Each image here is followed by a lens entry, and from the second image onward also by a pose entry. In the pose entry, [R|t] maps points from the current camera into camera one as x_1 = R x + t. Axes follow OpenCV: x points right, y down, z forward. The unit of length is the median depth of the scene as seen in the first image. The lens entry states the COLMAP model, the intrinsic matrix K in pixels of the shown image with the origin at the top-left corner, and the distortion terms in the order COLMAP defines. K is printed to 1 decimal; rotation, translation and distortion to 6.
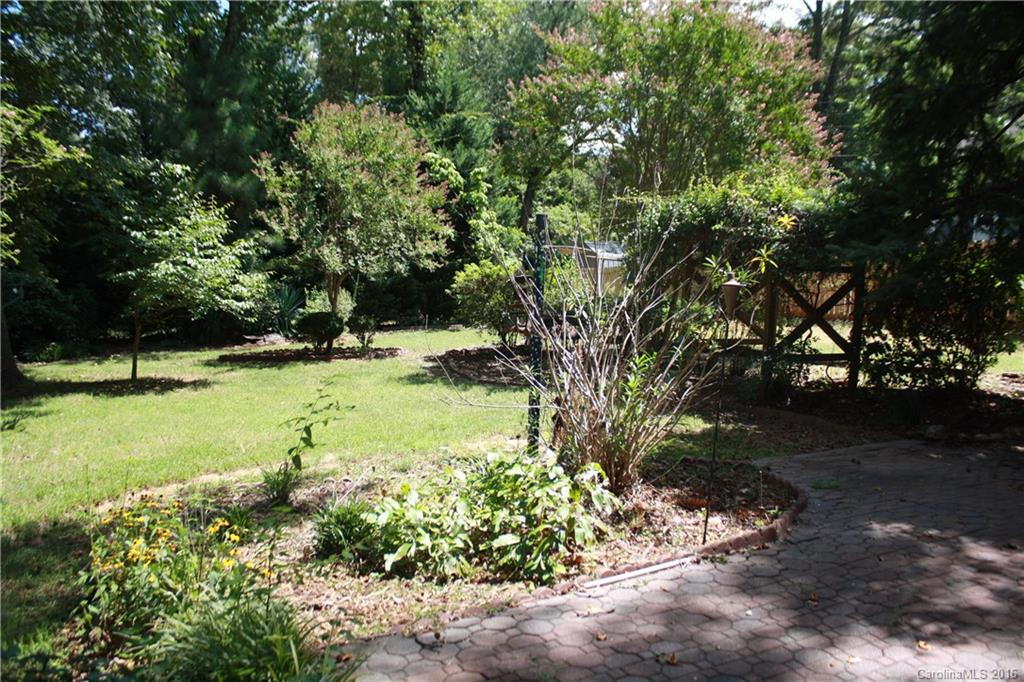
lens RADIAL K [[852.6, 0, 508.1], [0, 852.6, 334.2], [0, 0, 1]] dist [-0.164567, 0.141121]
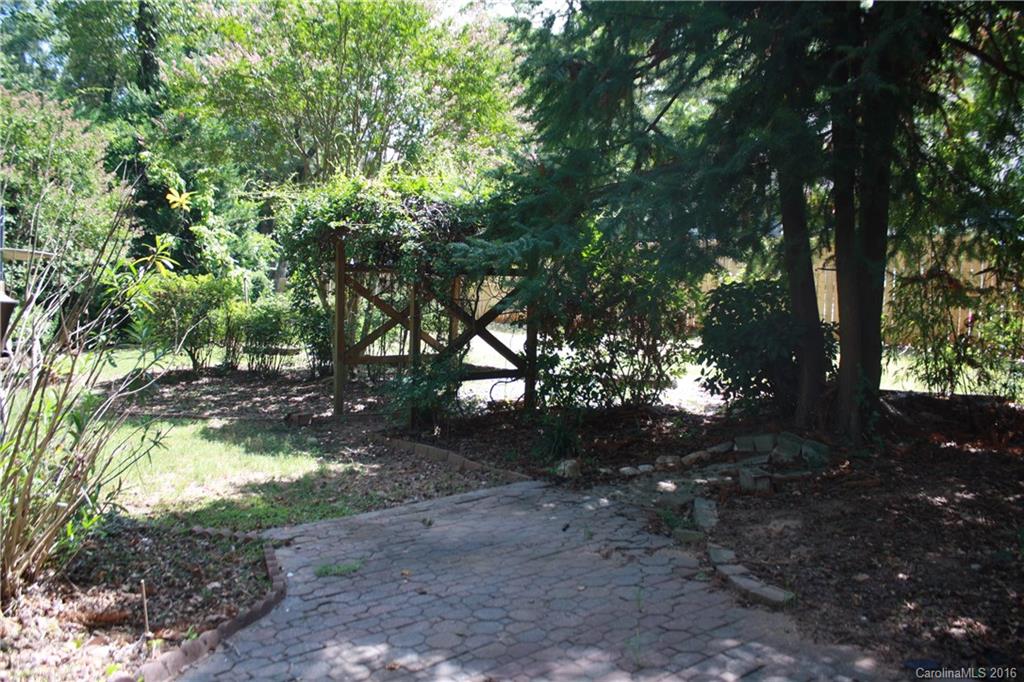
lens RADIAL K [[852.6, 0, 508.1], [0, 852.6, 334.2], [0, 0, 1]] dist [-0.164567, 0.141121]
pose [[0.976629, -0.028733, 0.213001, 0.200321], [0.030701, 0.999511, -0.005937, -0.007700], [-0.212726, 0.012337, 0.977034, 0.133742]]
